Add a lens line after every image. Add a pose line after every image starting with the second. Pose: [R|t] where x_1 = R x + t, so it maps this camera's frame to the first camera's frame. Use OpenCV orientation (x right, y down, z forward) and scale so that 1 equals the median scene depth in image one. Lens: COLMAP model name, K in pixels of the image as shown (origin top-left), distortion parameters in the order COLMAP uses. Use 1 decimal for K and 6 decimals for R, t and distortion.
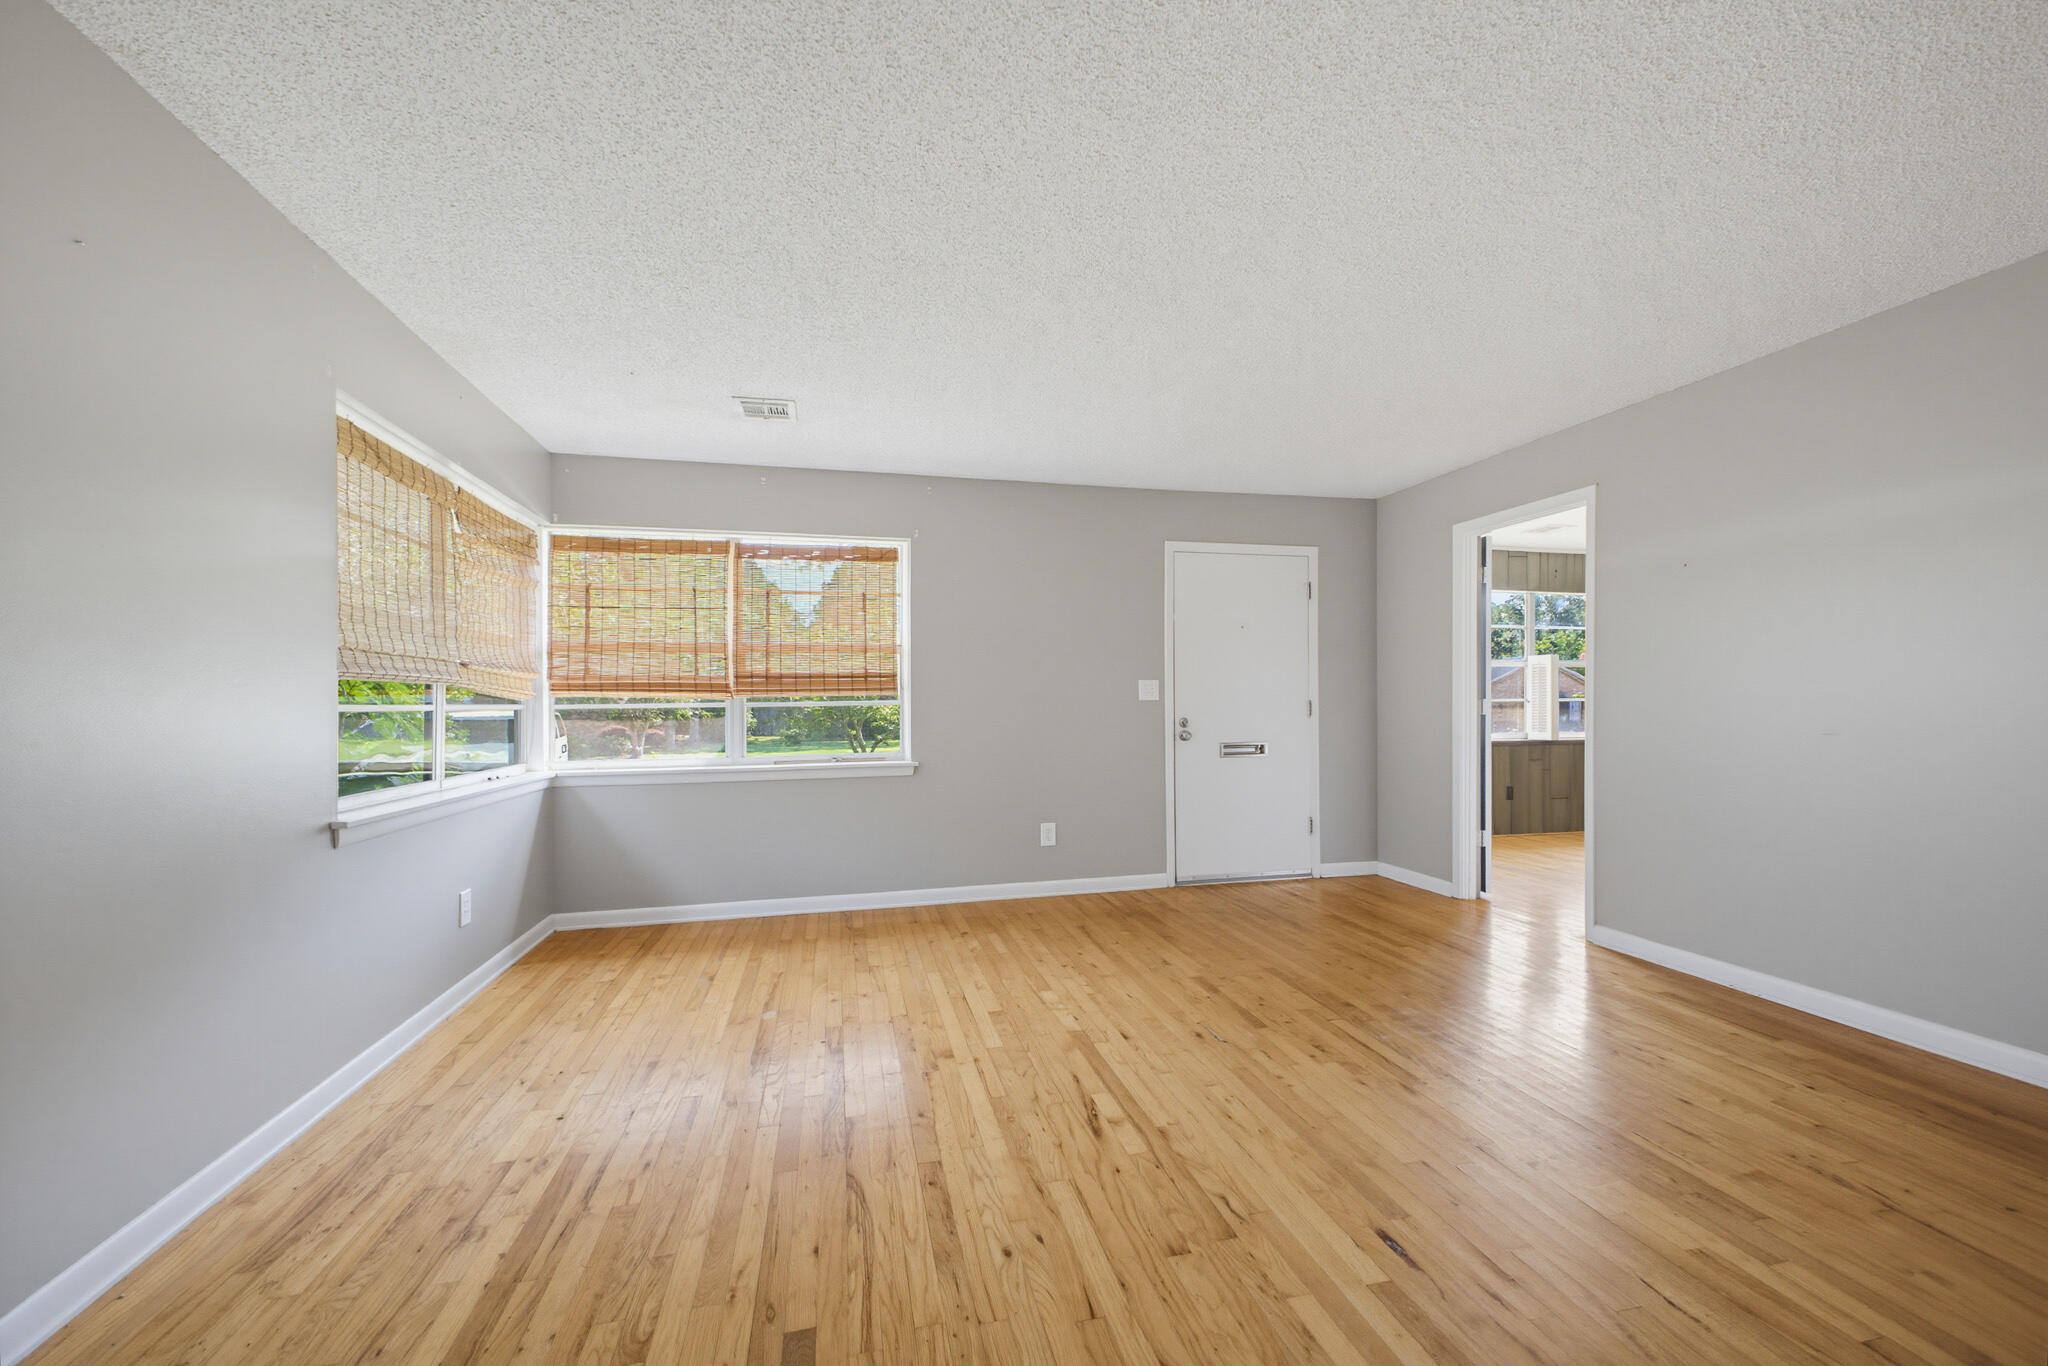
lens RADIAL K [[811.4, 0, 1027.0], [0, 811.4, 698.3], [0, 0, 1]] dist [0.019002, -0.006087]
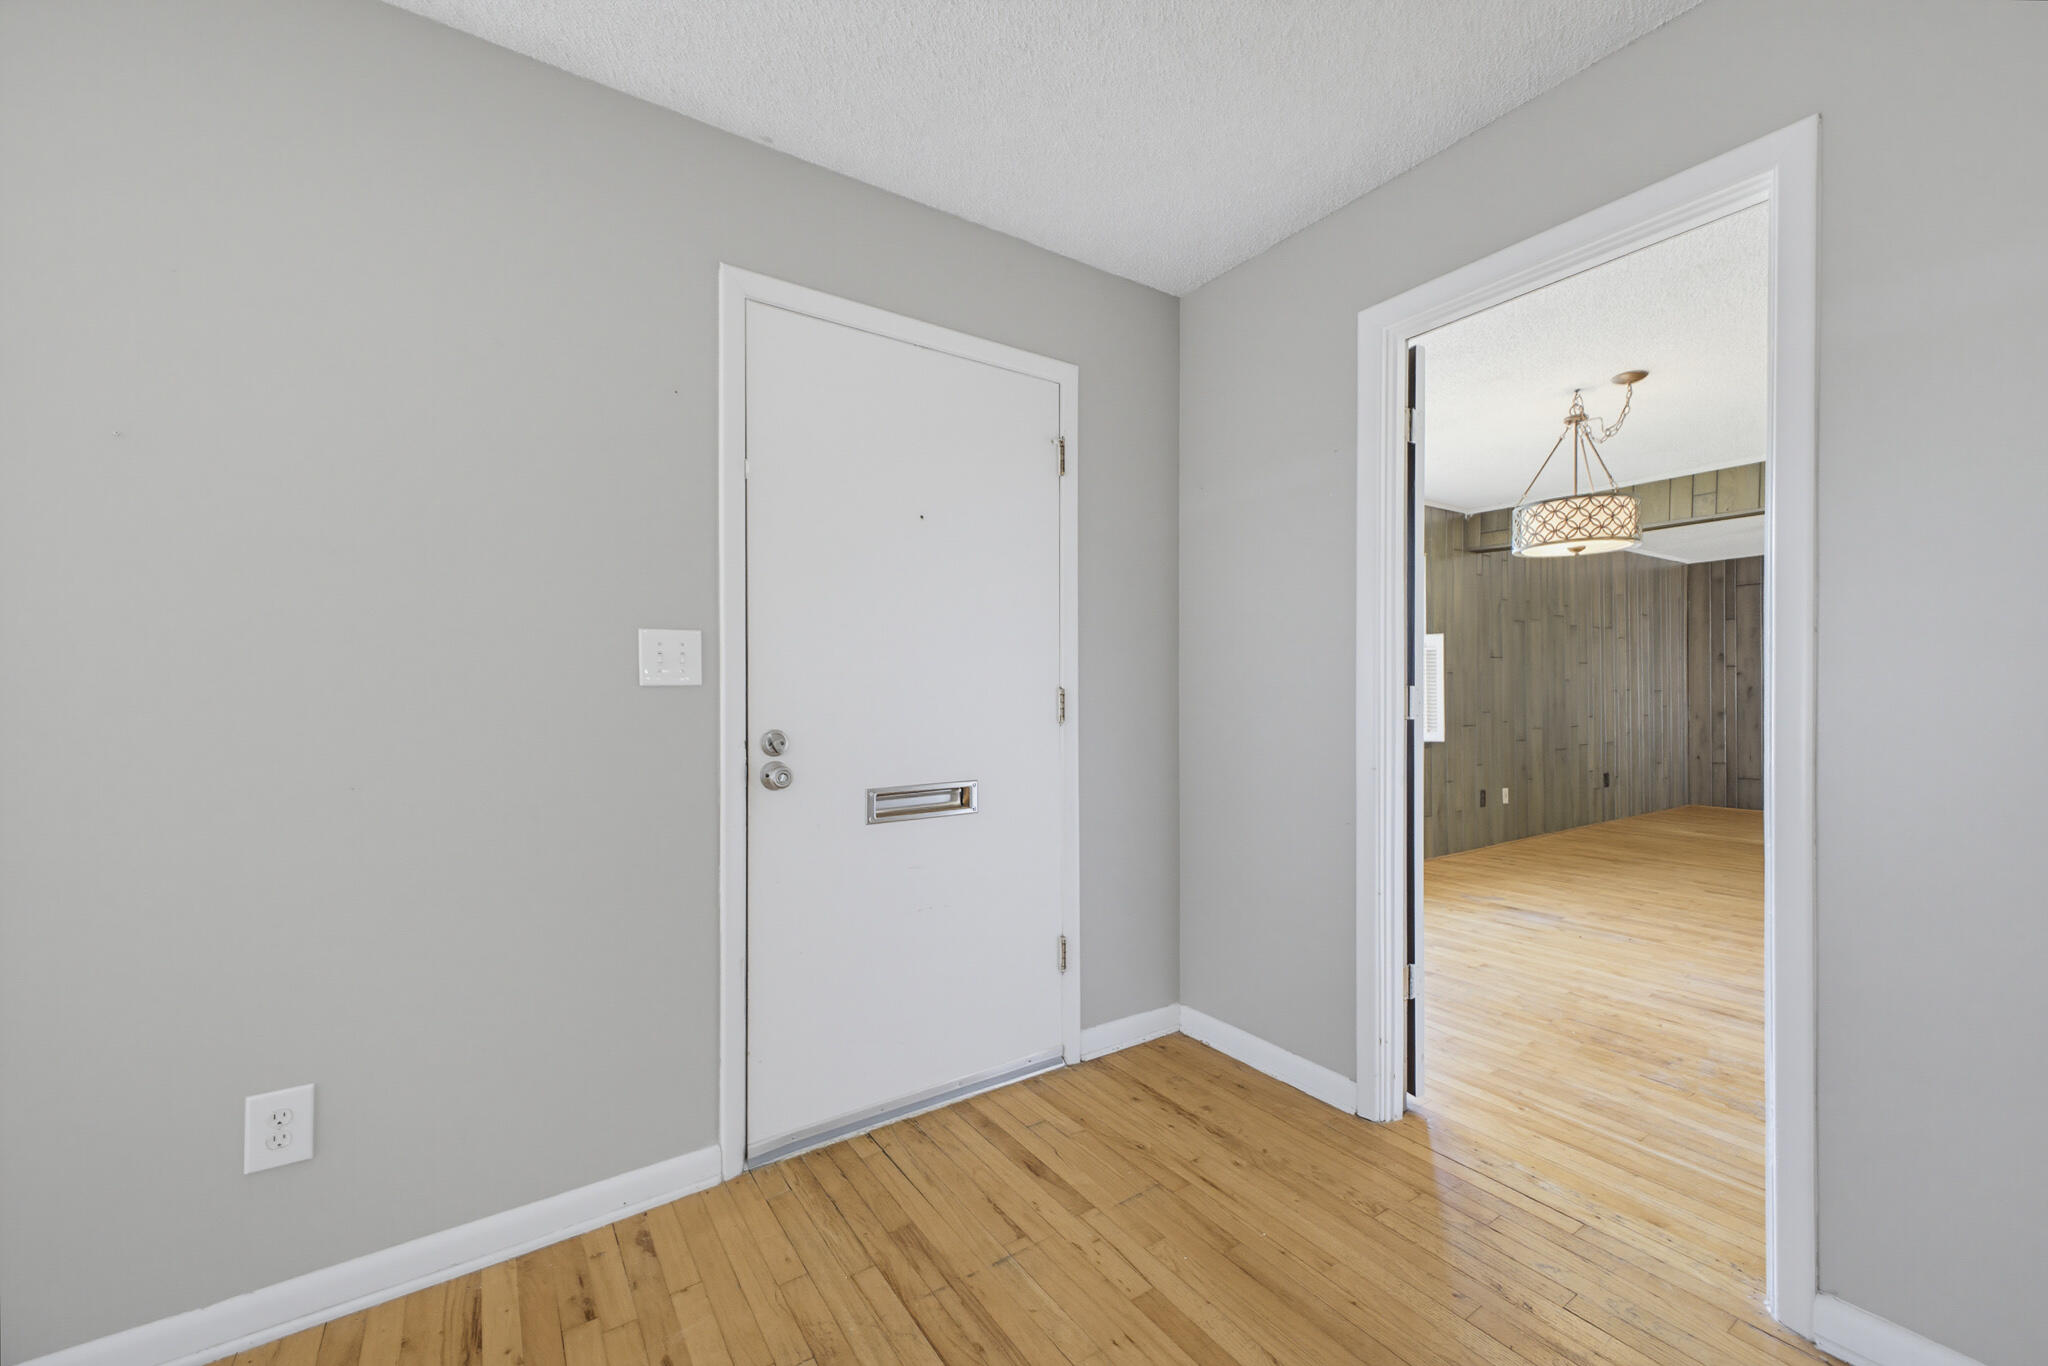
lens RADIAL K [[811.4, 0, 1045.4], [0, 811.4, 692.1], [0, 0, 1]] dist [0.019002, -0.006087]
pose [[0.930301, 0.003971, 0.366774, 0.170953], [-0.003317, 0.999992, -0.002413, 0.005795], [-0.366781, 0.001029, 0.930307, 0.583094]]
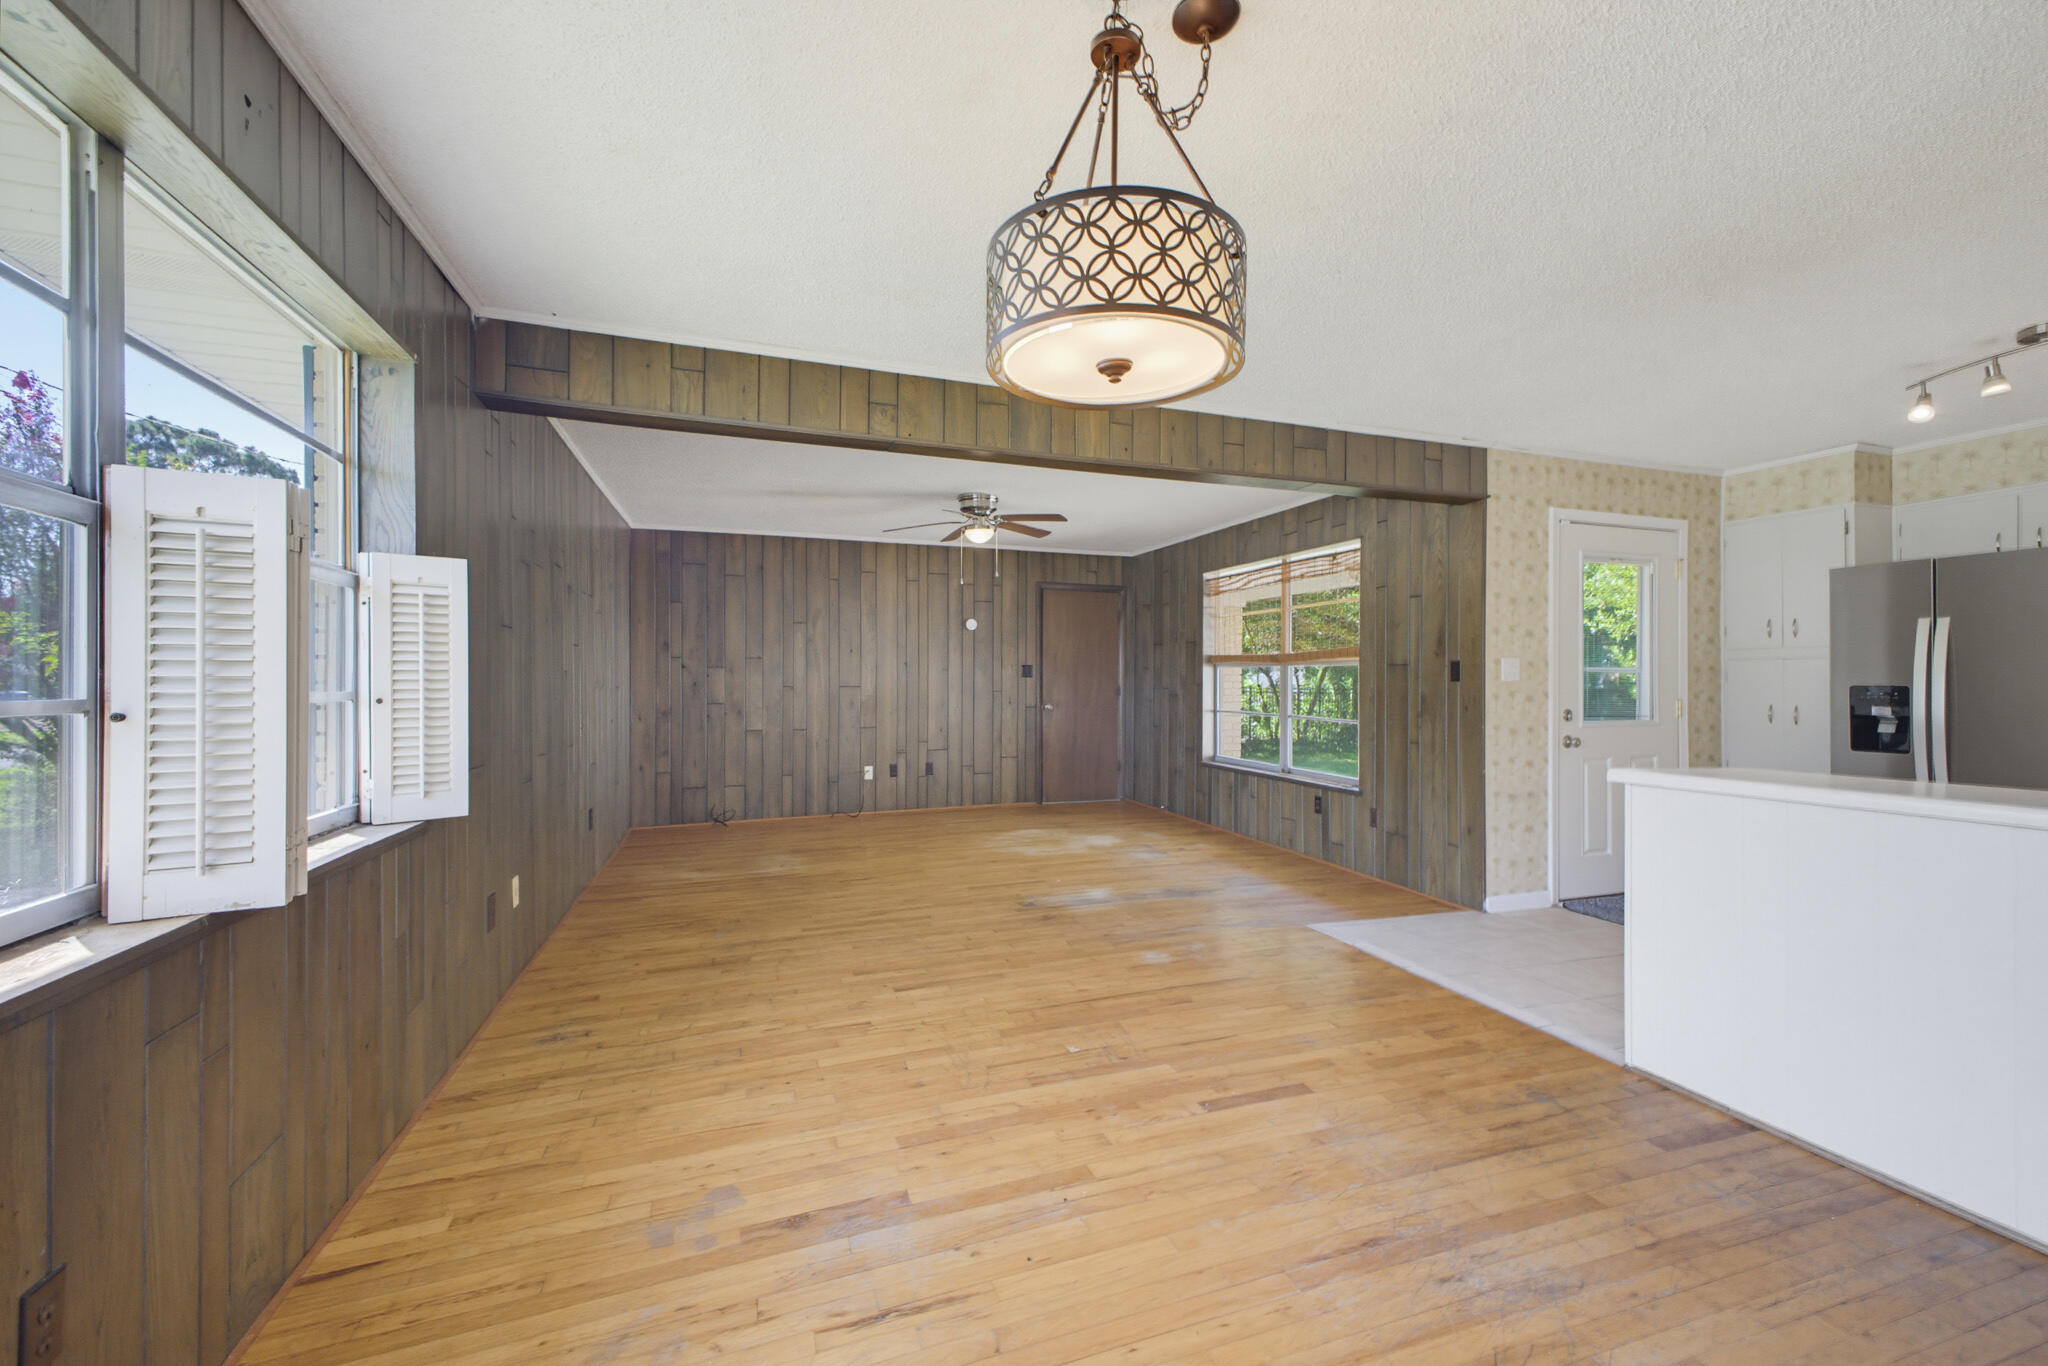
lens RADIAL K [[811.4, 0, 1038.5], [0, 811.4, 688.8], [0, 0, 1]] dist [0.019002, -0.006087]
pose [[-0.112293, -0.003994, 0.993667, 0.567606], [0.000881, 0.999991, 0.004119, -0.006062], [-0.993675, 0.001338, -0.112289, 1.124351]]
